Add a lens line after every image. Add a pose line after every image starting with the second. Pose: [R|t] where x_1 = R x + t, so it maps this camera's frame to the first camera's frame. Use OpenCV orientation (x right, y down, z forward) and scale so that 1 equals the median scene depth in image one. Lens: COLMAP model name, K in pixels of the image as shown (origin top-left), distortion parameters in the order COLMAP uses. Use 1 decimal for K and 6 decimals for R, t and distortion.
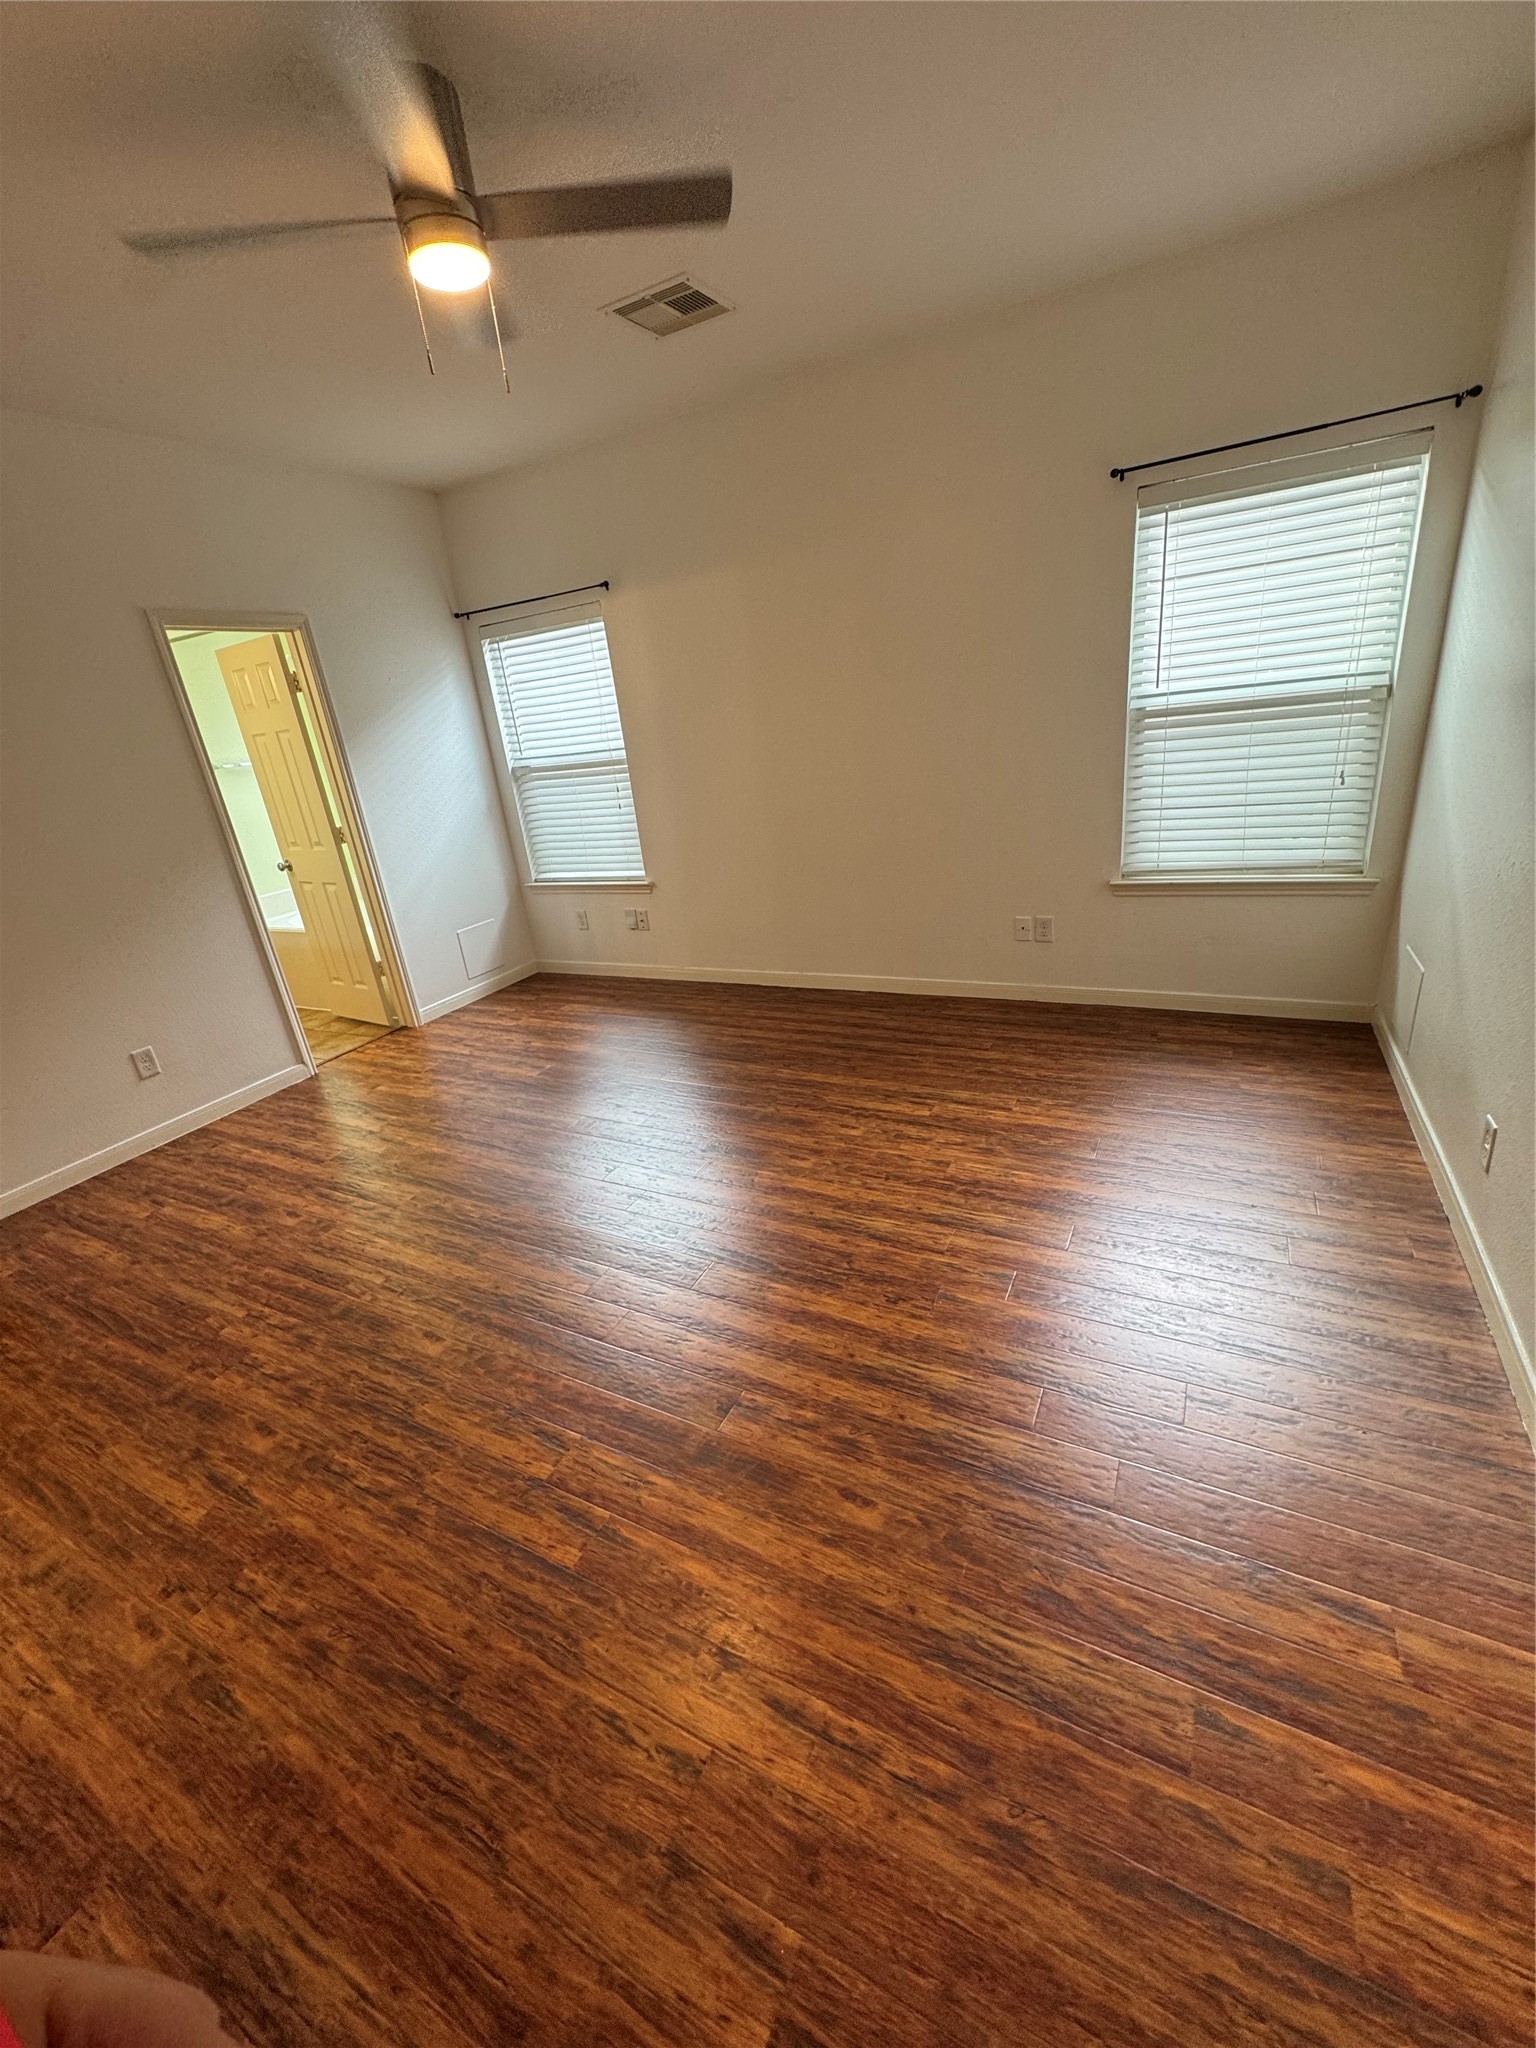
lens RADIAL K [[818.5, 0, 766.6], [0, 818.5, 1038.1], [0, 0, 1]] dist [-0.002021, 0.000944]
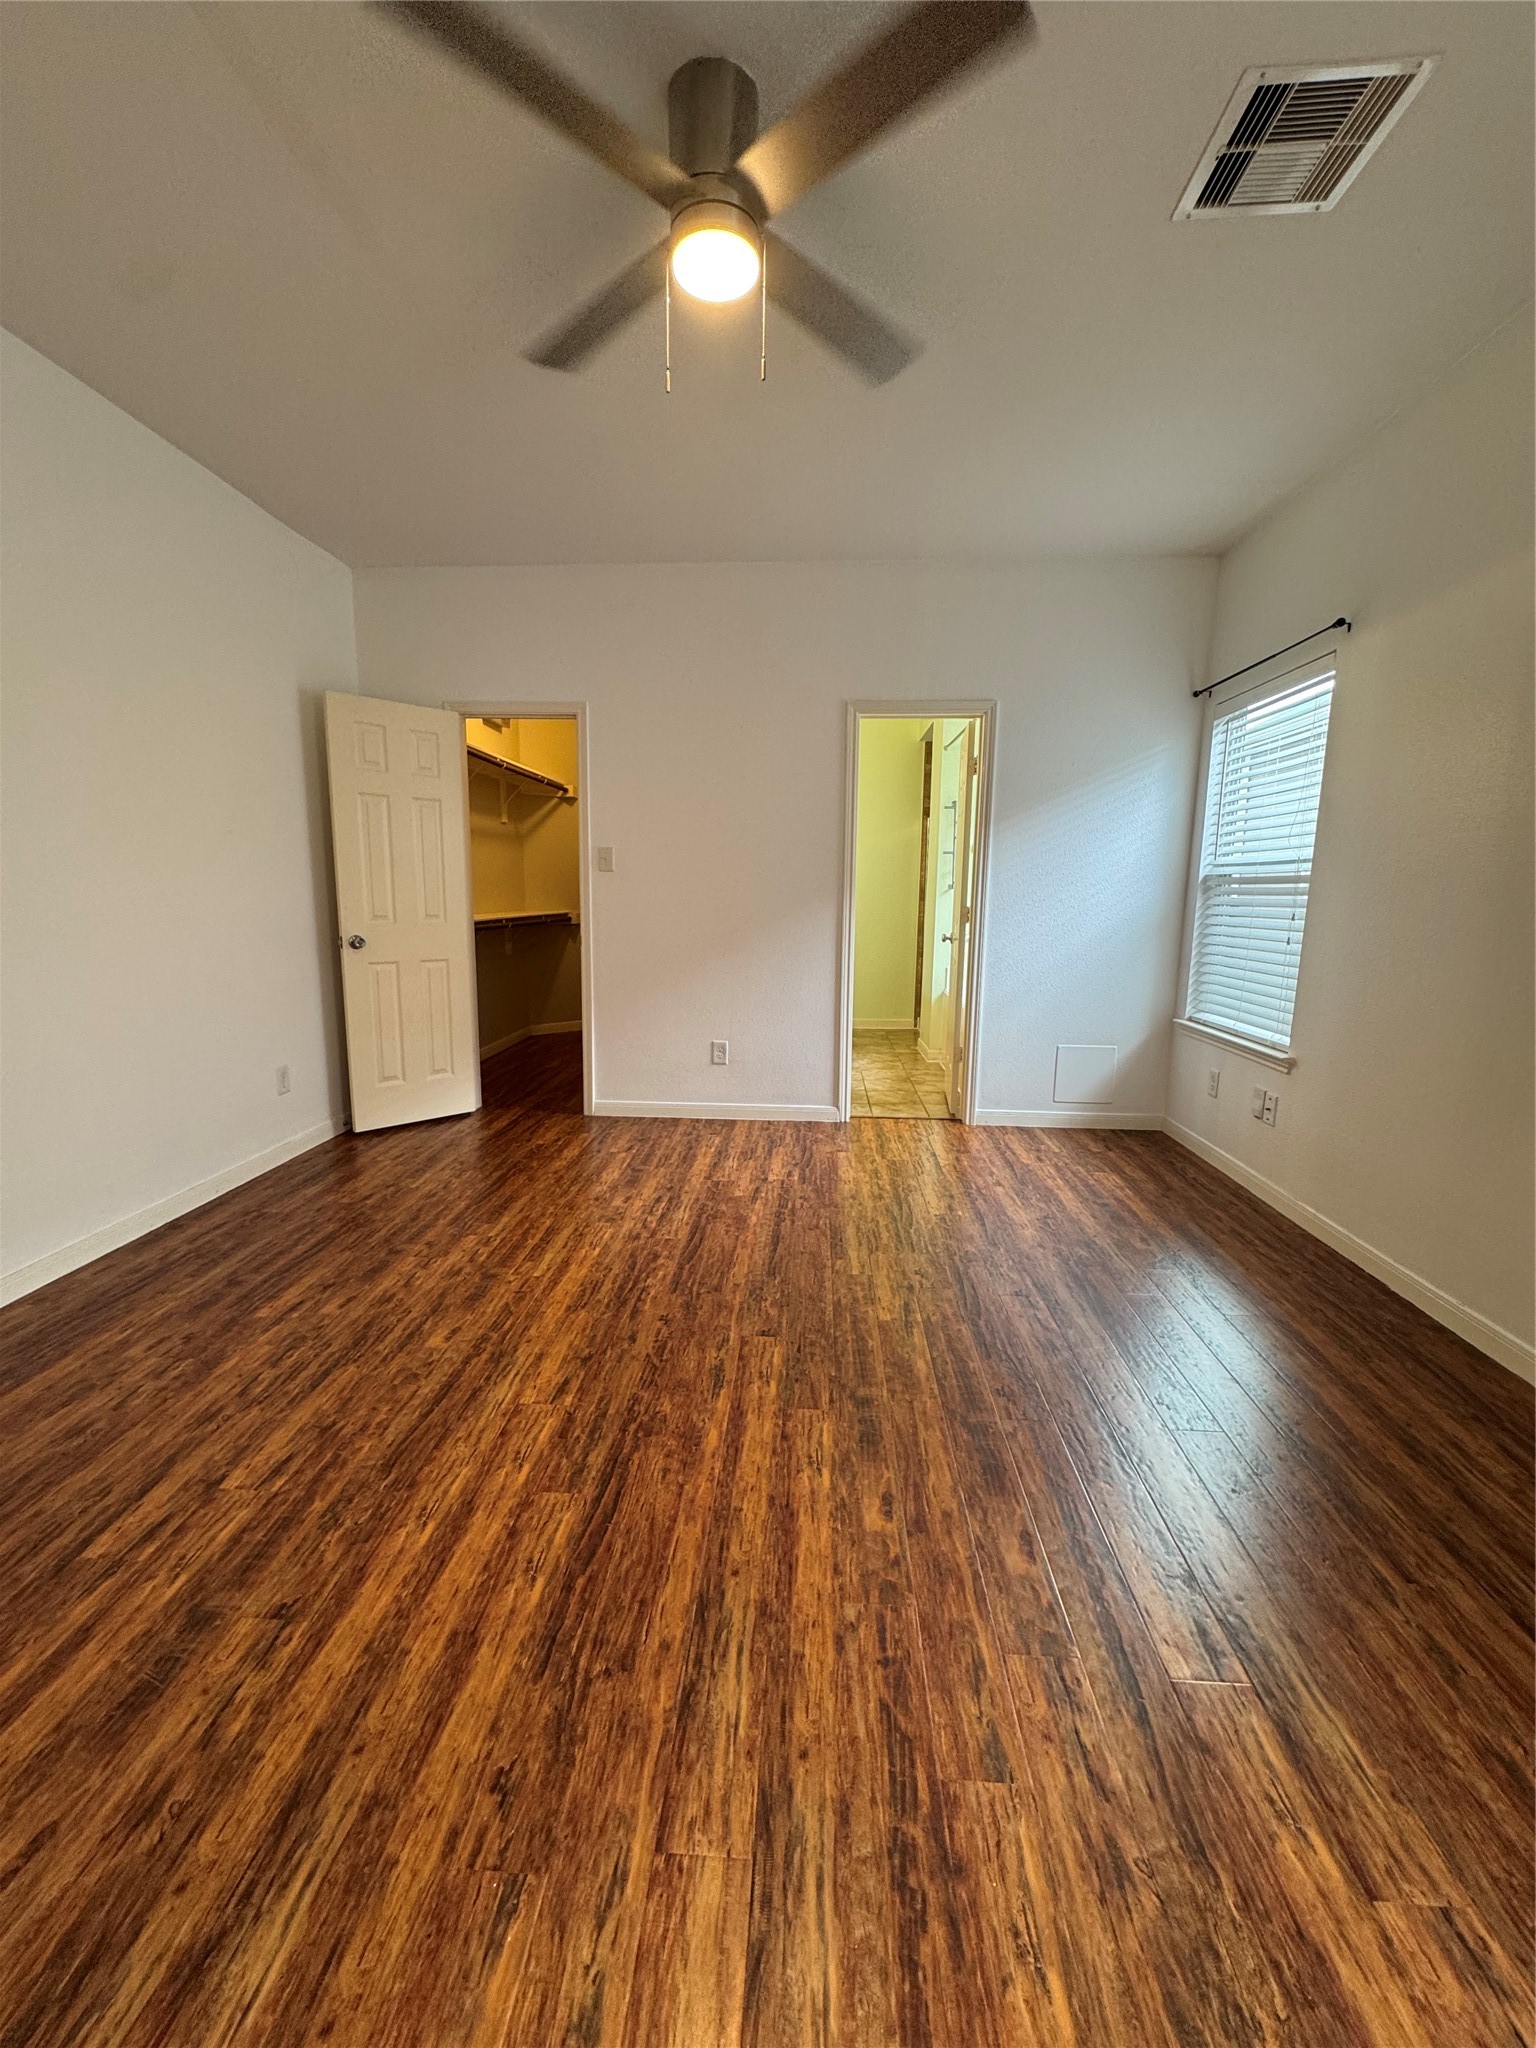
lens RADIAL K [[818.5, 0, 766.5], [0, 818.5, 1028.5], [0, 0, 1]] dist [-0.002021, 0.000944]
pose [[0.404728, 0.264850, -0.875243, 0.378456], [-0.394412, 0.914090, 0.094222, -0.162171], [0.825006, 0.307072, 0.474418, 0.507338]]
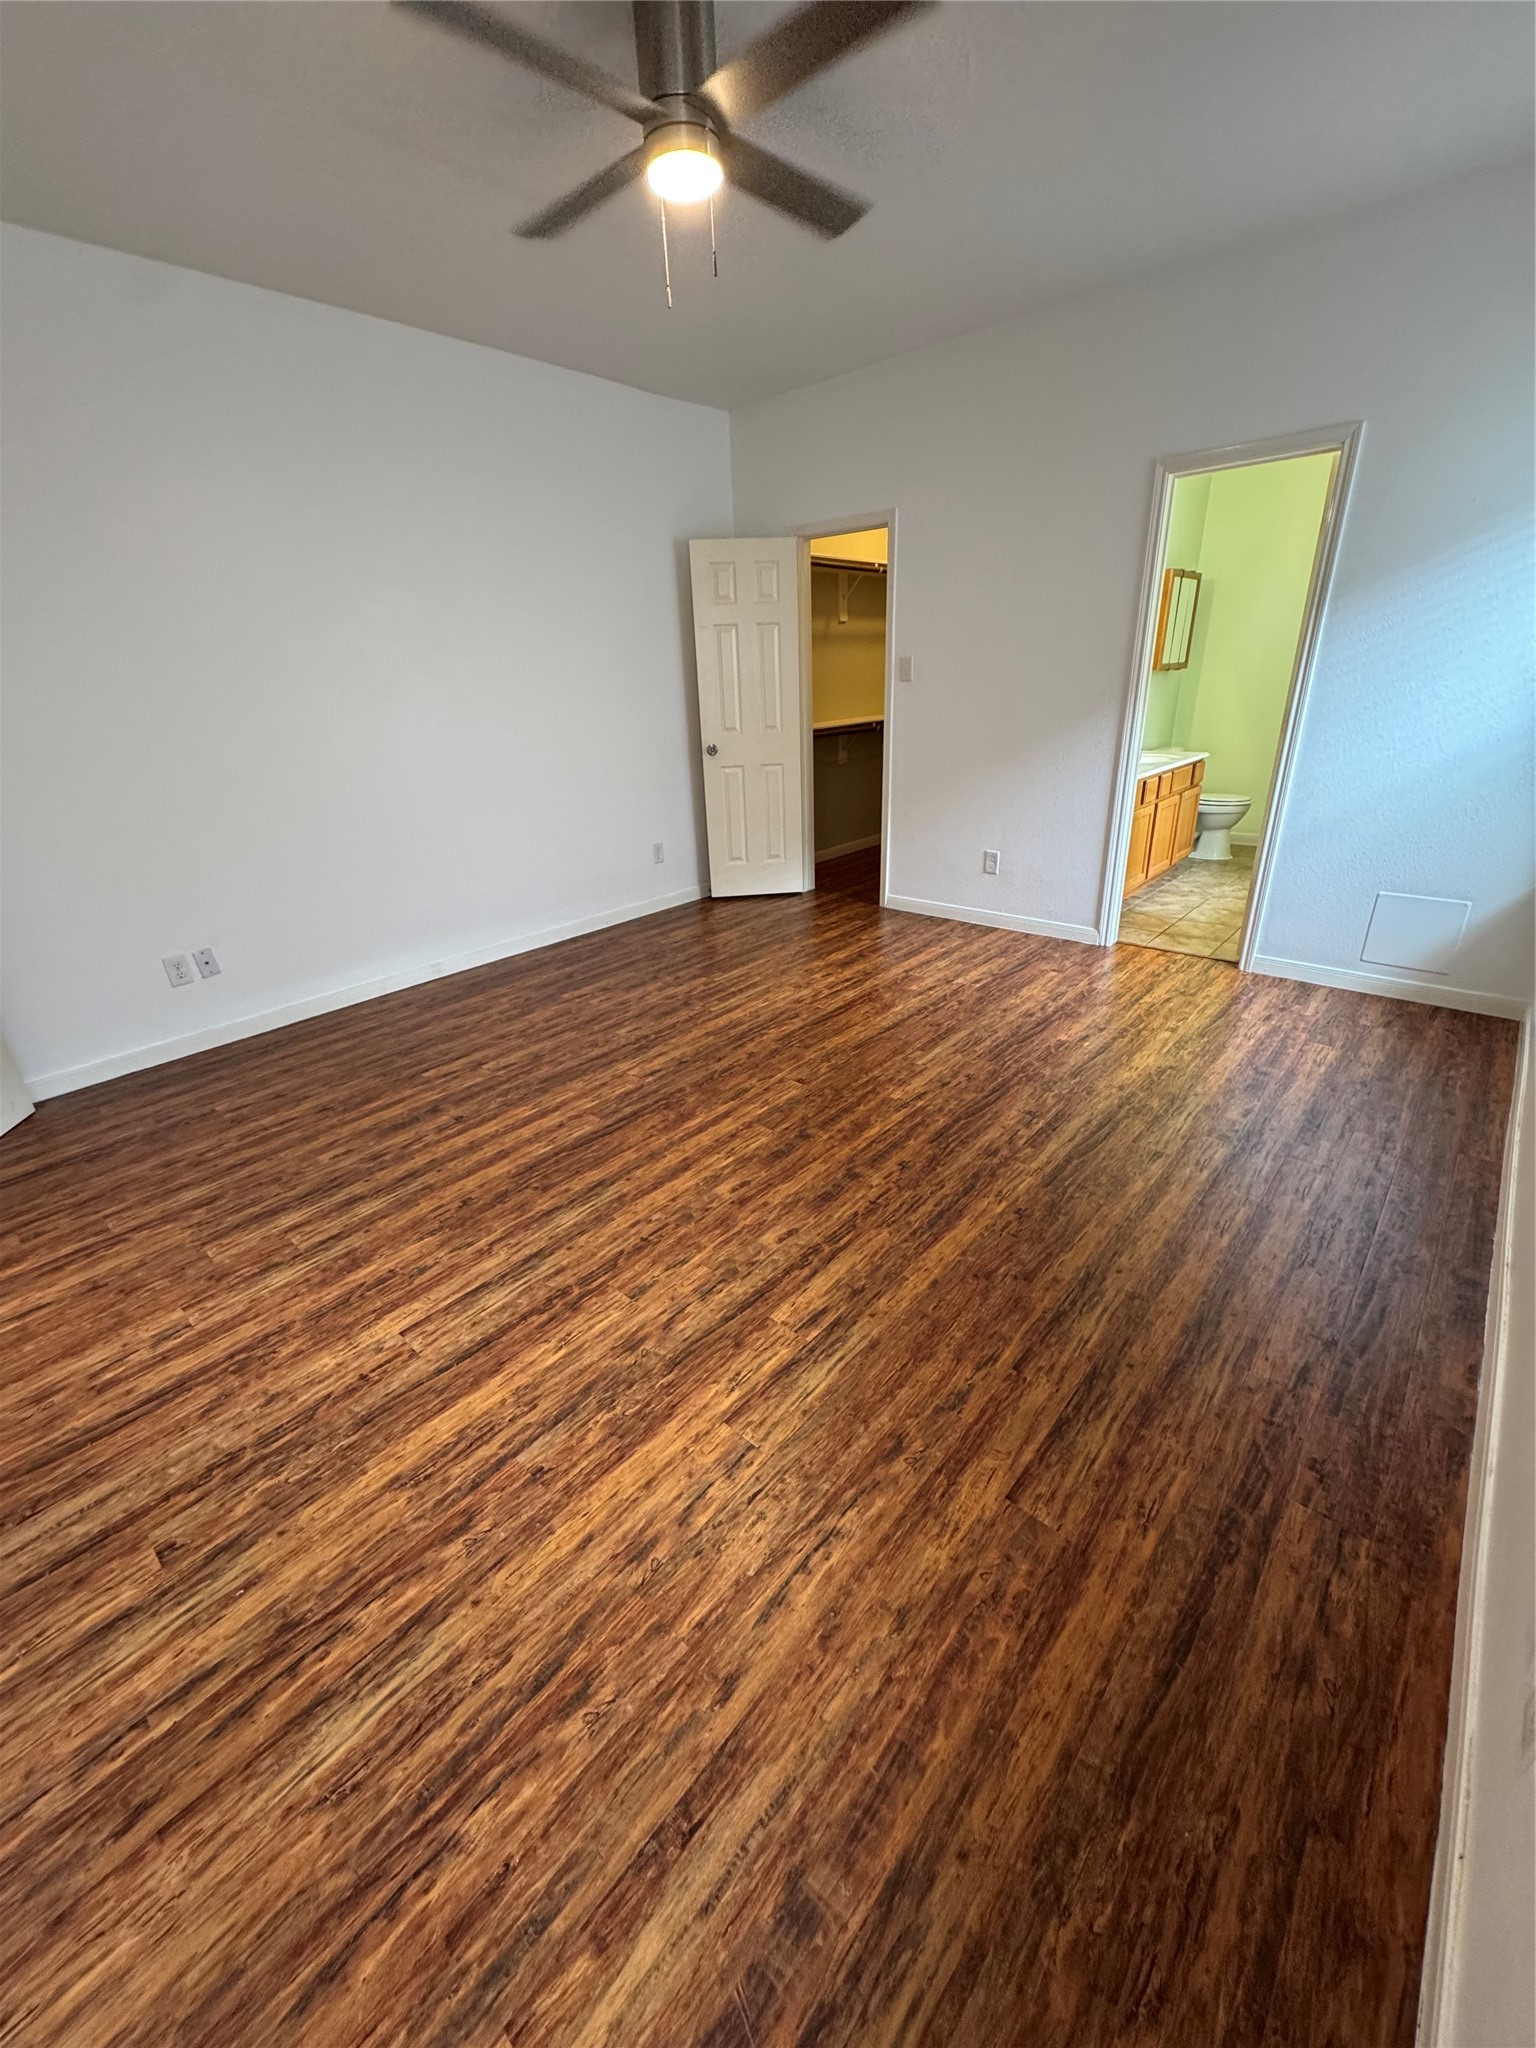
lens RADIAL K [[818.5, 0, 753.2], [0, 818.5, 1020.6], [0, 0, 1]] dist [-0.002021, 0.000944]
pose [[-0.250471, 0.488325, -0.835944, 0.590285], [-0.298480, 0.782454, 0.546511, -0.404217], [0.920964, 0.386398, -0.050226, 0.899731]]
